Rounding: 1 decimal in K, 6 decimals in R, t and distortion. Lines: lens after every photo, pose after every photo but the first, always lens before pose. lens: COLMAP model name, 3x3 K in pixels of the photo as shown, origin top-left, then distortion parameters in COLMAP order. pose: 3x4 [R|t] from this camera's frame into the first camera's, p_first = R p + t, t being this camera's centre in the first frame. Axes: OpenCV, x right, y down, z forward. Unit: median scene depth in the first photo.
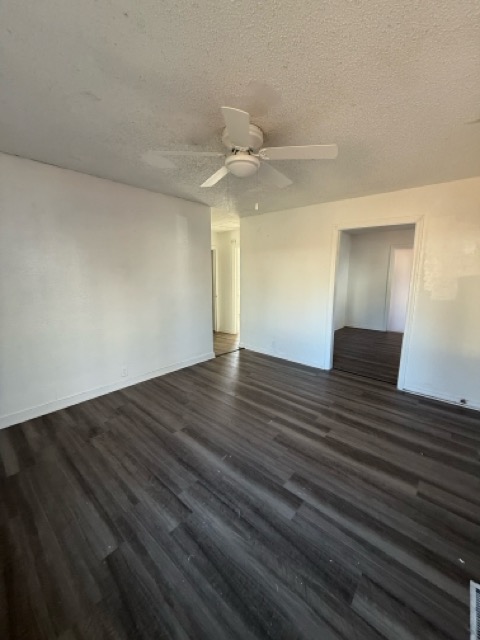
lens RADIAL K [[254.6, 0, 238.9], [0, 254.6, 316.6], [0, 0, 1]] dist [-0.001448, 0.000394]
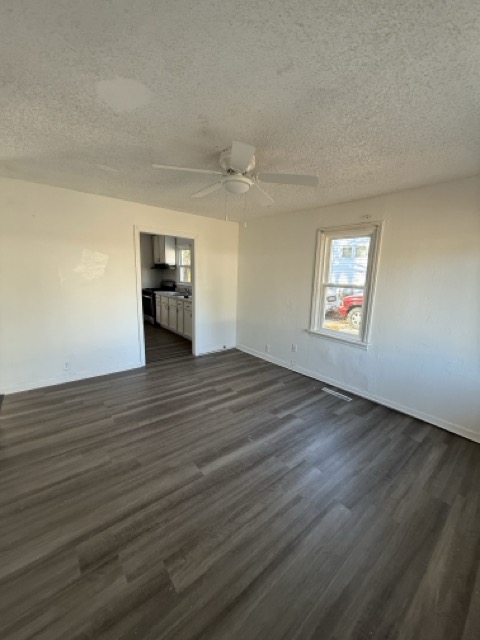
lens RADIAL K [[254.6, 0, 238.5], [0, 254.6, 320.7], [0, 0, 1]] dist [-0.001448, 0.000394]
pose [[0.156151, -0.186778, 0.969913, -1.006334], [0.136412, 0.976627, 0.166109, -0.162618], [-0.978268, 0.106369, 0.177980, 0.729564]]
